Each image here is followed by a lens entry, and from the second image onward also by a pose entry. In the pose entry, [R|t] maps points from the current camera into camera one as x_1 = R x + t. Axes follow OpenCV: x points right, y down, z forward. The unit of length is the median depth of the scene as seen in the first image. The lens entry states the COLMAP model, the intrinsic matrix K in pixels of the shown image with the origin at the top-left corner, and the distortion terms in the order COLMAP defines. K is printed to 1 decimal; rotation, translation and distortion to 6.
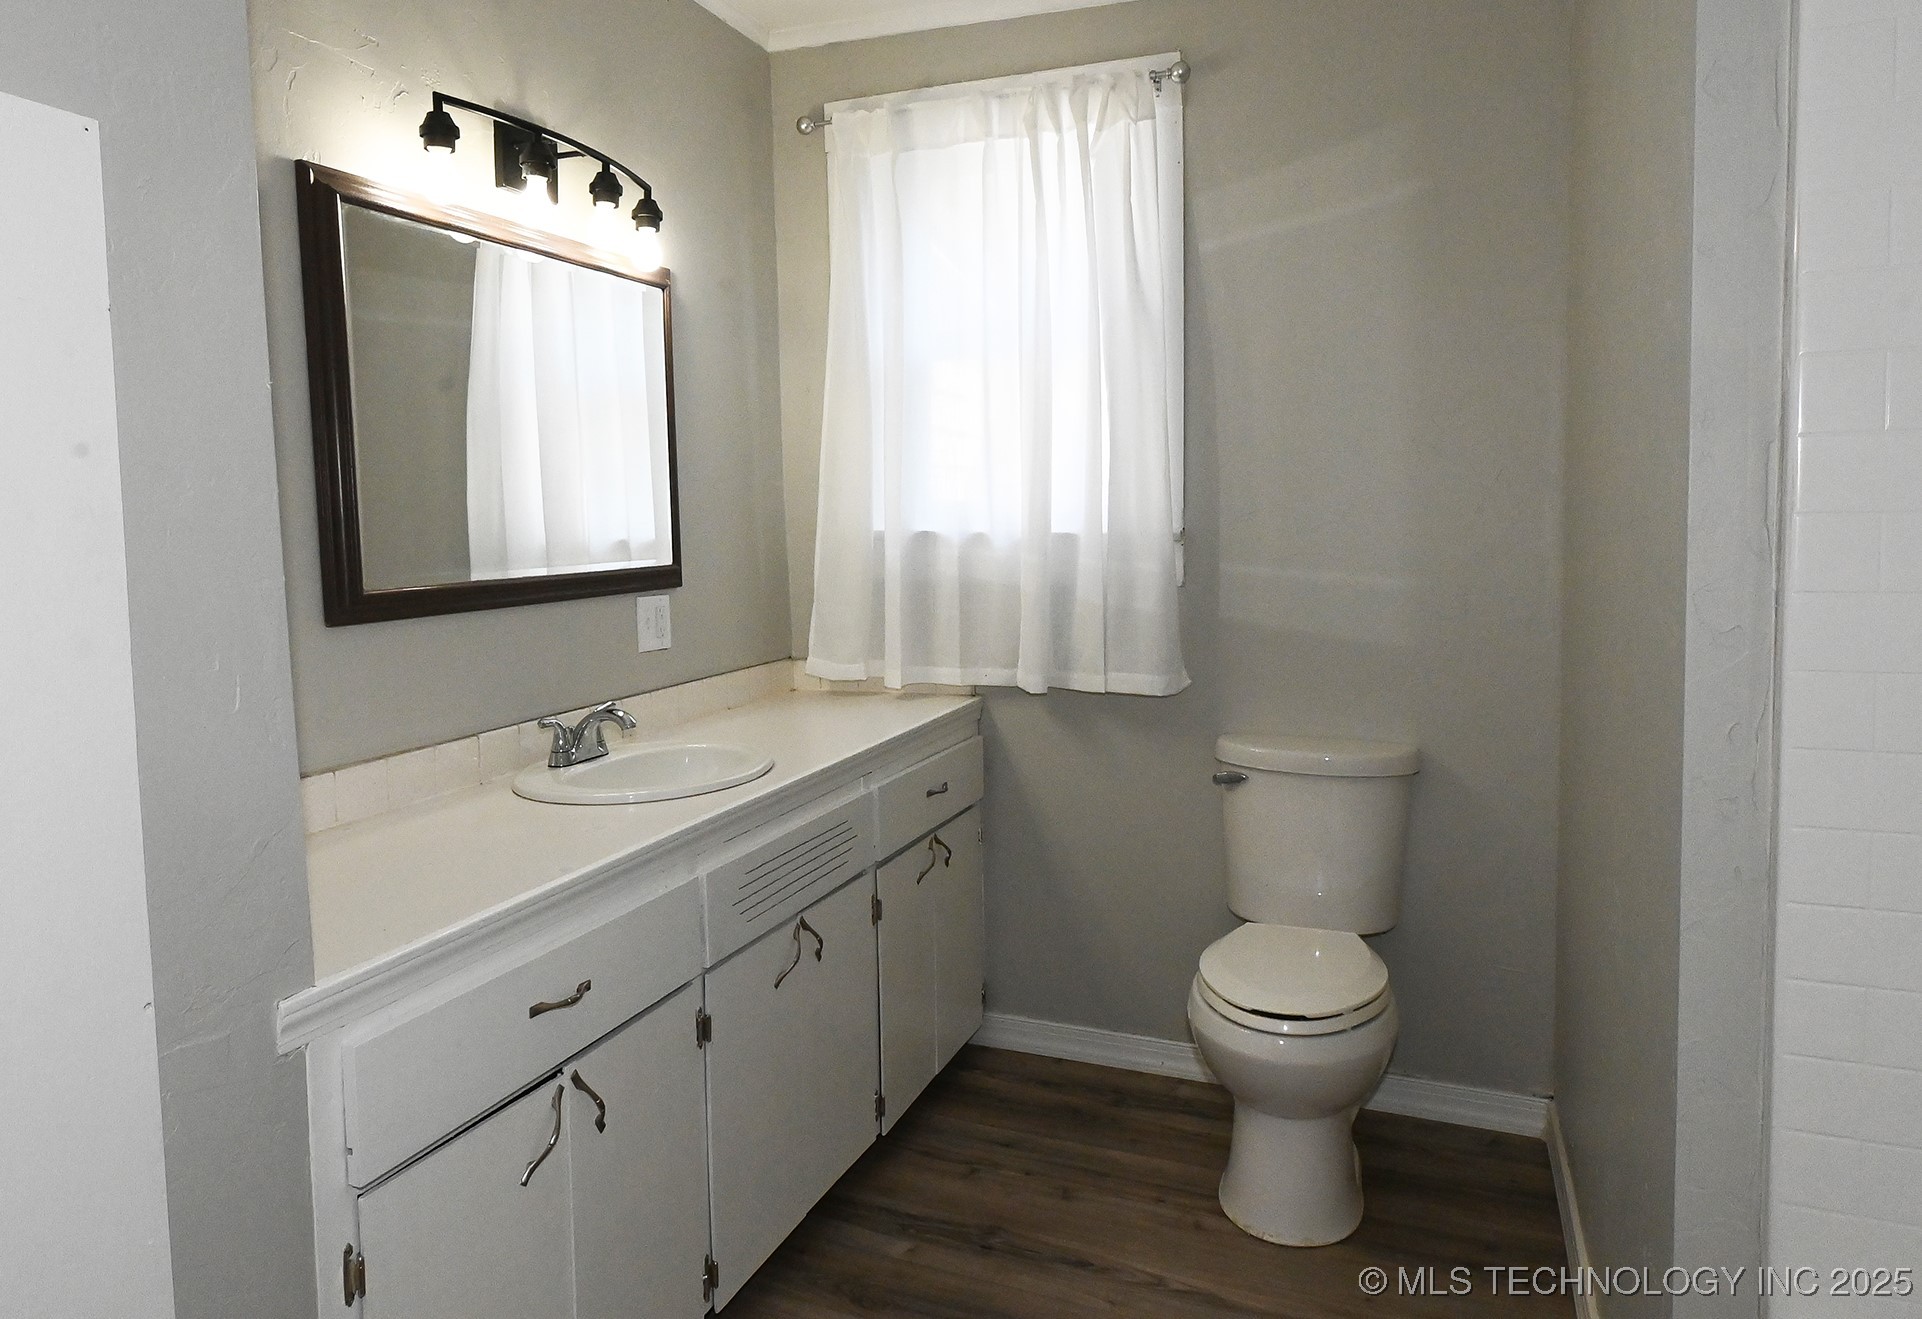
lens RADIAL K [[1259.7, 0, 886.8], [0, 1259.7, 612.6], [0, 0, 1]] dist [0.001056, 0.003667]
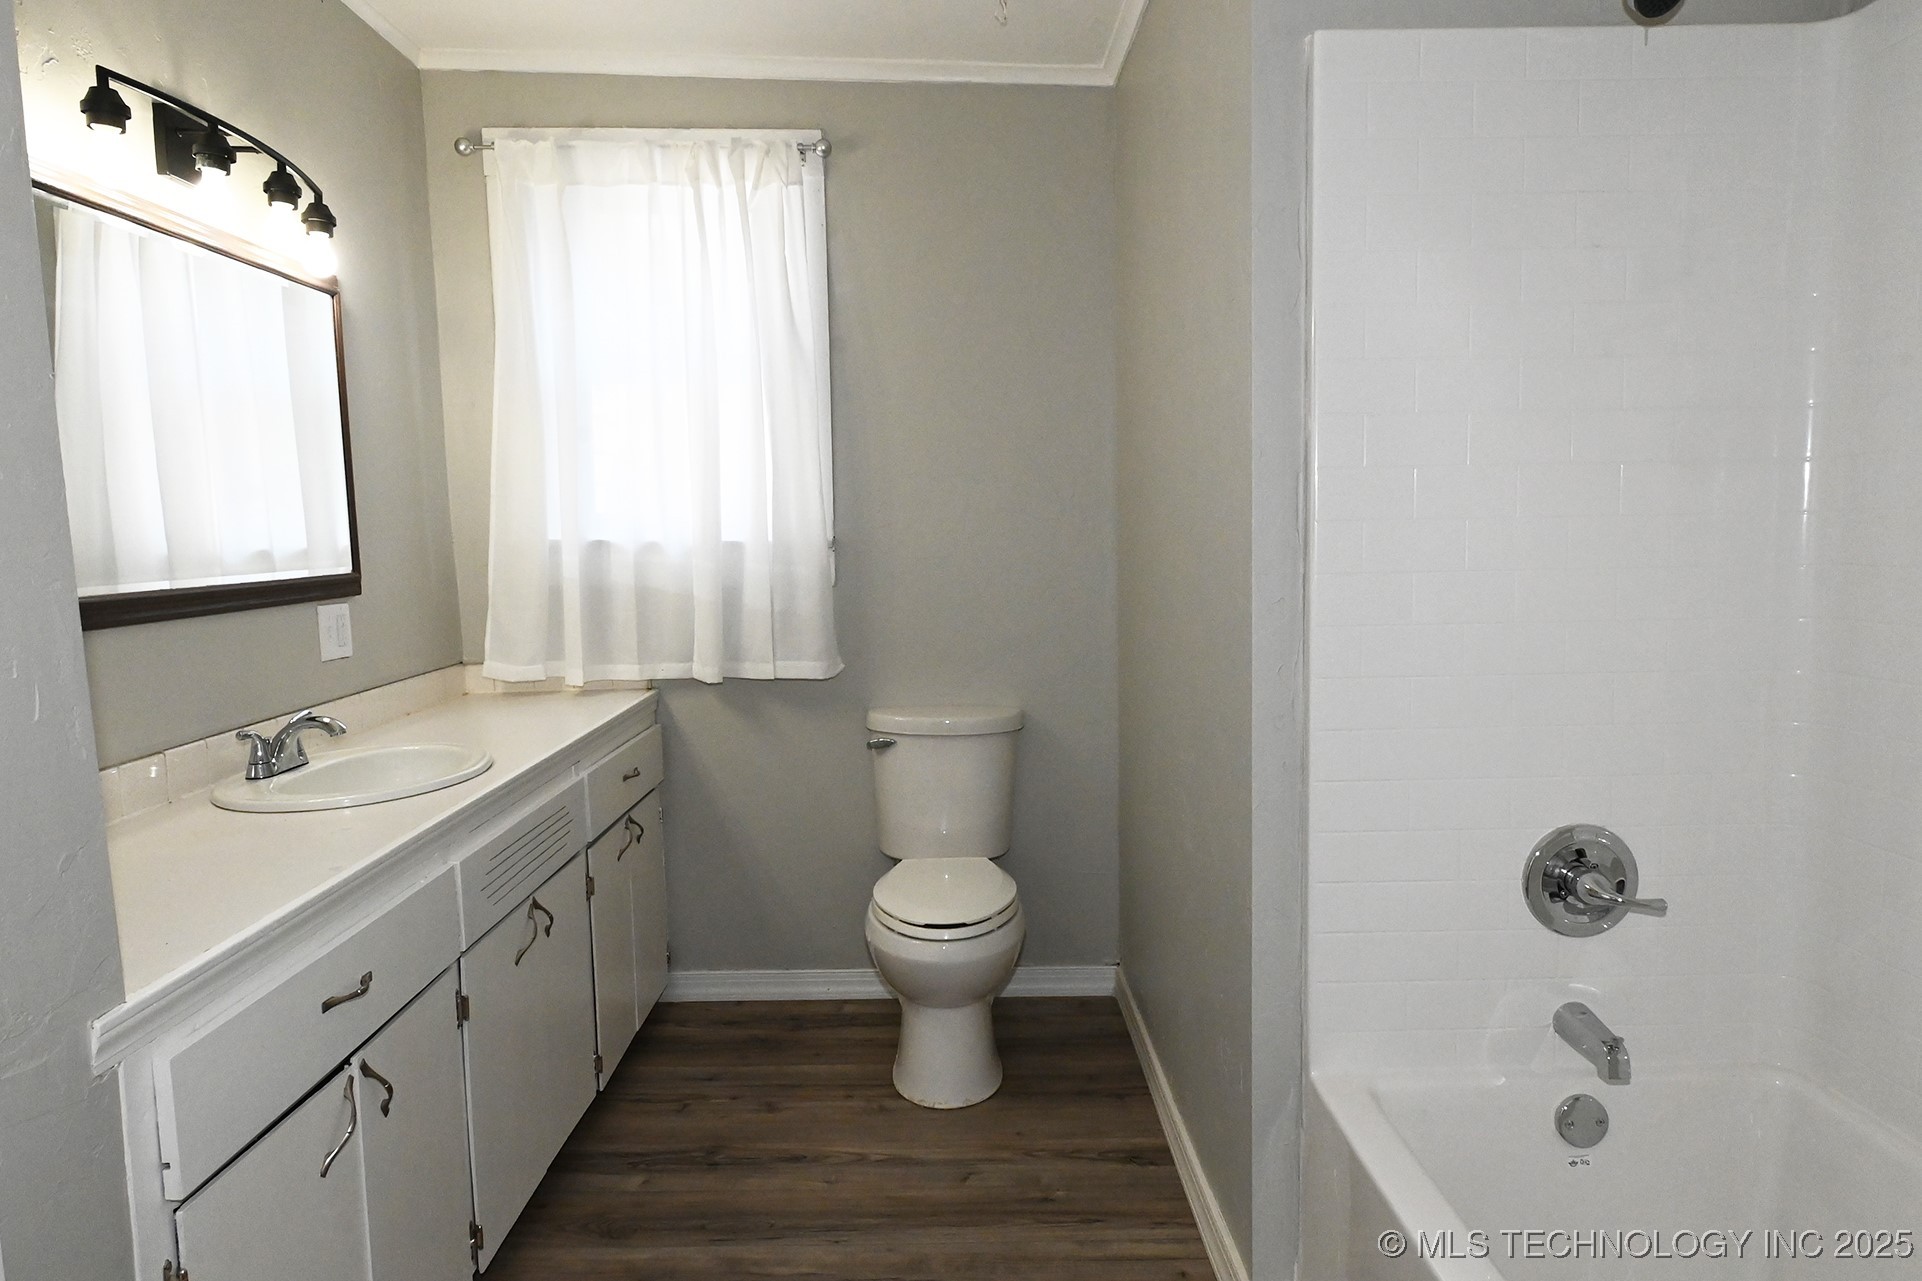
lens RADIAL K [[1139.5, 0, 960.1], [0, 1139.5, 642.5], [0, 0, 1]] dist [0.003312, -0.005005]
pose [[0.911546, -0.037650, 0.409470, -0.106359], [0.029623, 0.999225, 0.025933, 0.008362], [-0.410129, -0.011510, 0.911955, -0.027733]]
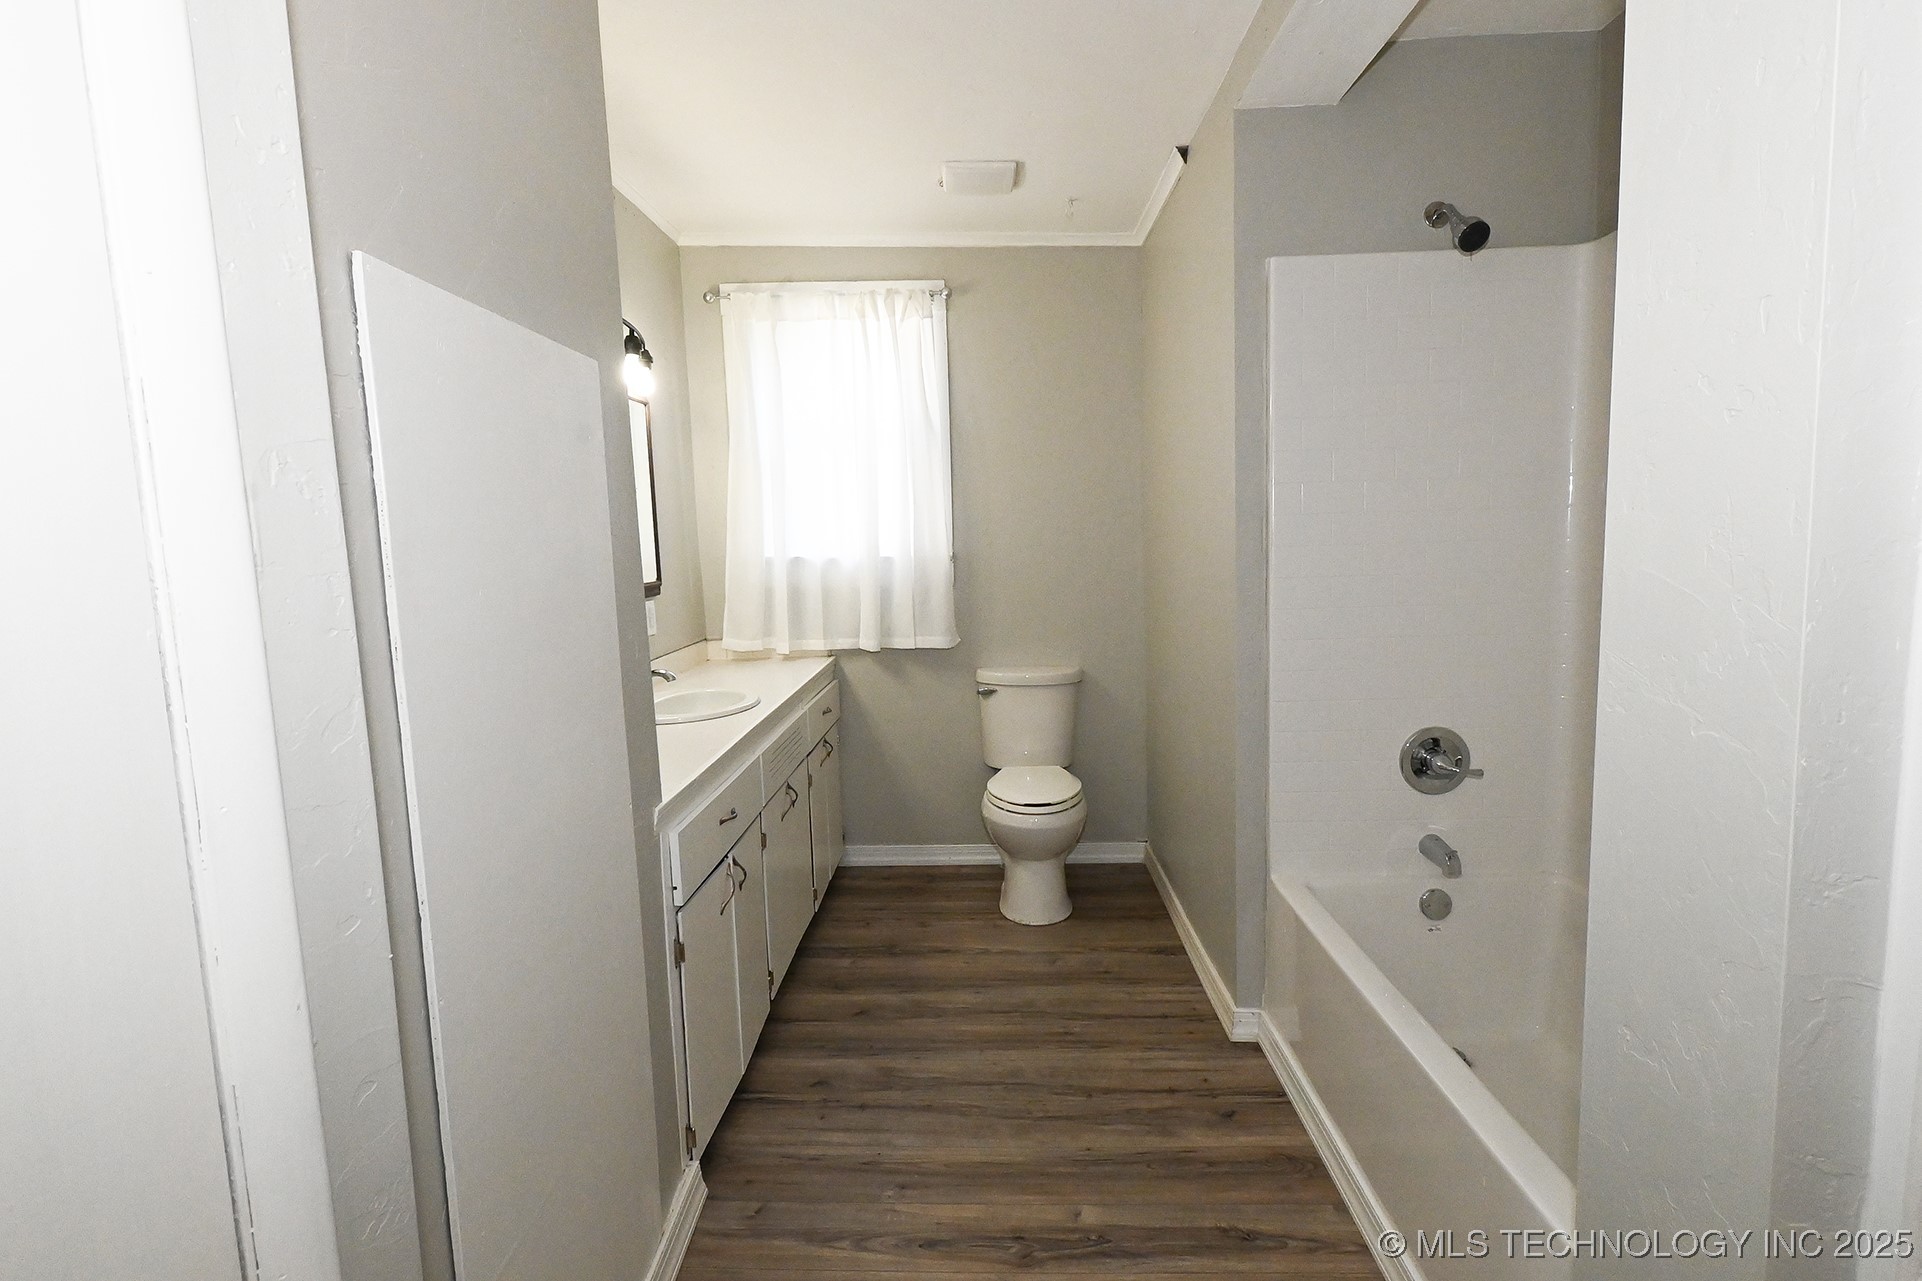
lens RADIAL K [[949.1, 0, 962.0], [0, 949.1, 644.4], [0, 0, 1]] dist [-0.000155, 0.000166]
pose [[0.926124, -0.051666, 0.373664, -0.273301], [0.039064, 0.998386, 0.041224, 0.006969], [-0.375191, -0.023582, 0.926647, -0.251015]]
